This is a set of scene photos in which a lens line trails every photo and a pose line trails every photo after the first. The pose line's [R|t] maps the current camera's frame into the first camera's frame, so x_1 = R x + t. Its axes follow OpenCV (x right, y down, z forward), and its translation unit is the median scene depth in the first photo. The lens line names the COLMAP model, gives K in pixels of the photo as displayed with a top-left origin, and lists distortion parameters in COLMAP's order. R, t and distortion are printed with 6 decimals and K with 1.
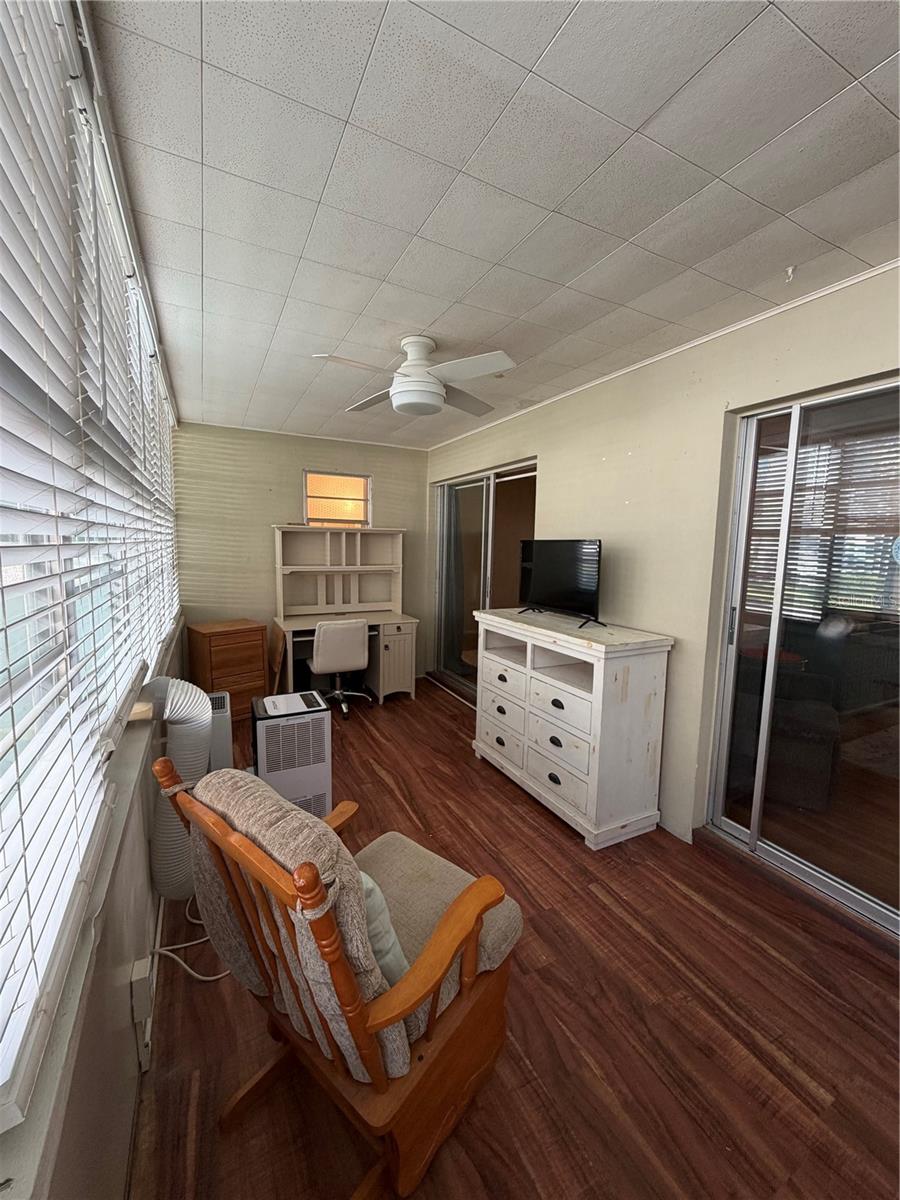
lens RADIAL K [[477.7, 0, 448.0], [0, 477.7, 598.4], [0, 0, 1]] dist [-0.000257, 0.000615]
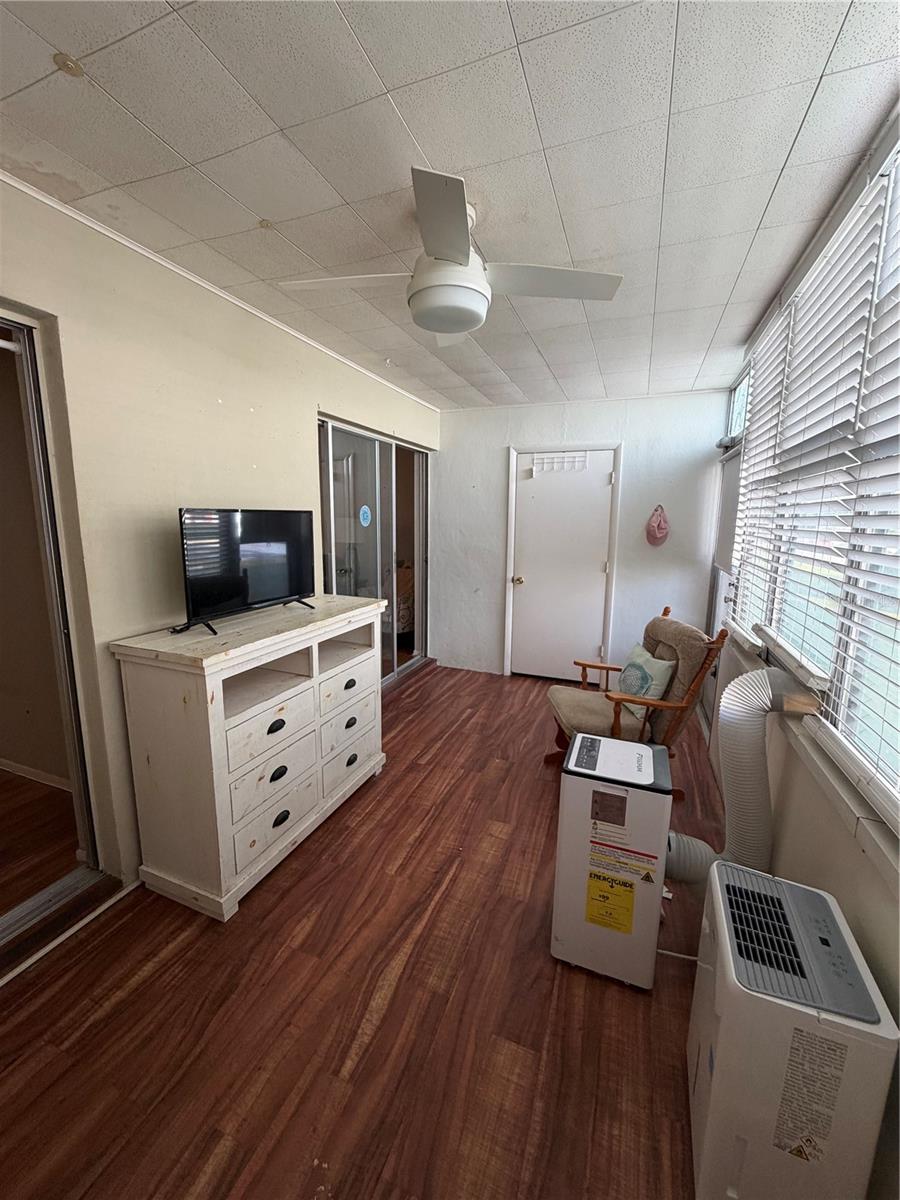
lens RADIAL K [[477.7, 0, 448.0], [0, 477.7, 598.4], [0, 0, 1]] dist [-0.000257, 0.000615]
pose [[-0.663172, -0.154596, 0.732327, -0.546669], [0.059328, 0.964500, 0.257333, -0.171464], [-0.746112, 0.214103, -0.630457, 1.341059]]
